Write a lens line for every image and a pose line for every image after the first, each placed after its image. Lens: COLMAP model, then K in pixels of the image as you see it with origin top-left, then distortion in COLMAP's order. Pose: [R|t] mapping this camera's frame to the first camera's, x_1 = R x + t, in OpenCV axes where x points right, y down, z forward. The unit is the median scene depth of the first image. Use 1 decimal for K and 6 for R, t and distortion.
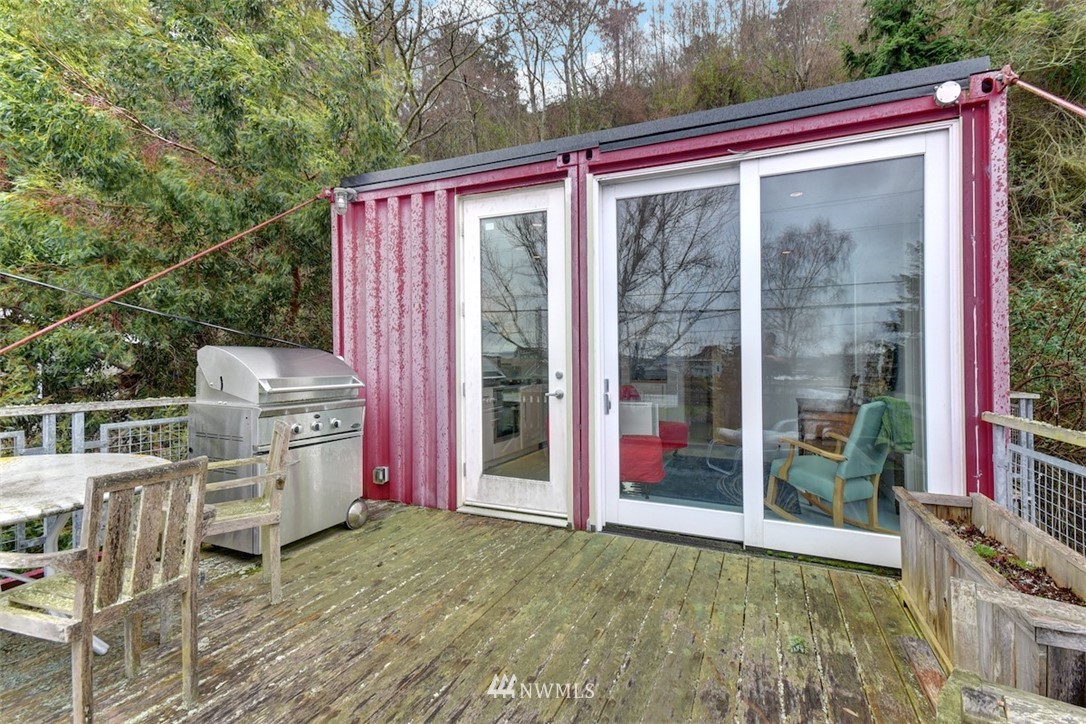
lens RADIAL K [[484.9, 0, 567.1], [0, 484.9, 364.9], [0, 0, 1]] dist [0.015504, -0.000123]
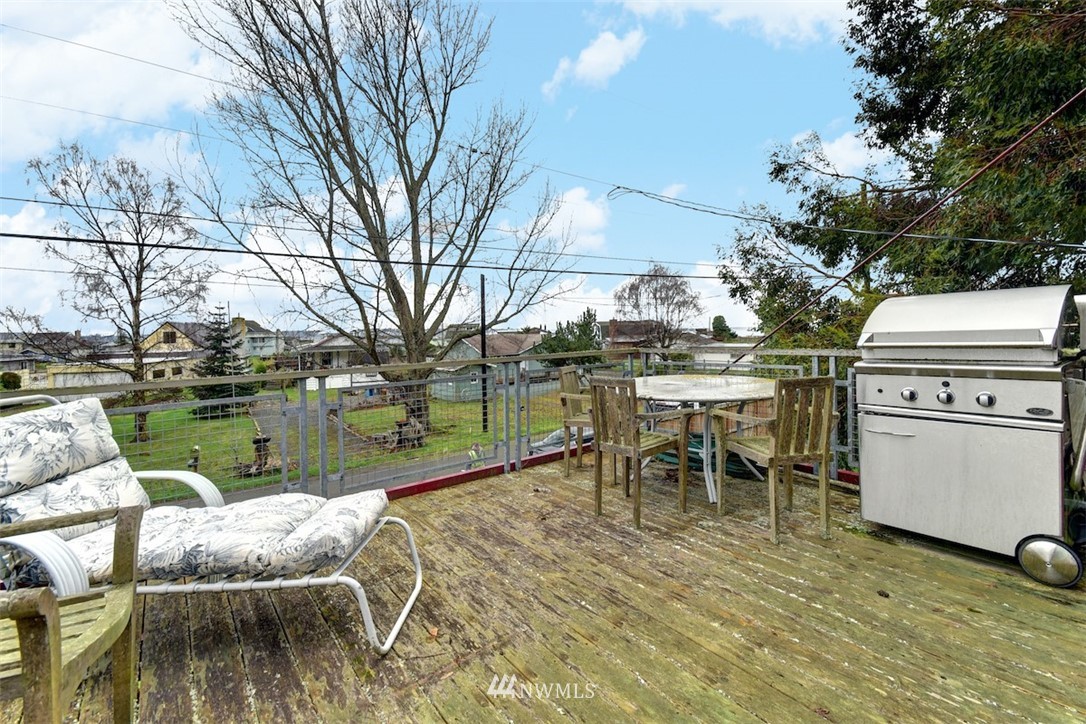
lens RADIAL K [[484.9, 0, 543.6], [0, 484.9, 357.5], [0, 0, 1]] dist [0.015504, -0.000123]
pose [[-0.514035, 0.051544, -0.856219, 0.582579], [0.020481, 0.998646, 0.047822, 0.027957], [0.857524, 0.007046, -0.514395, 1.186898]]
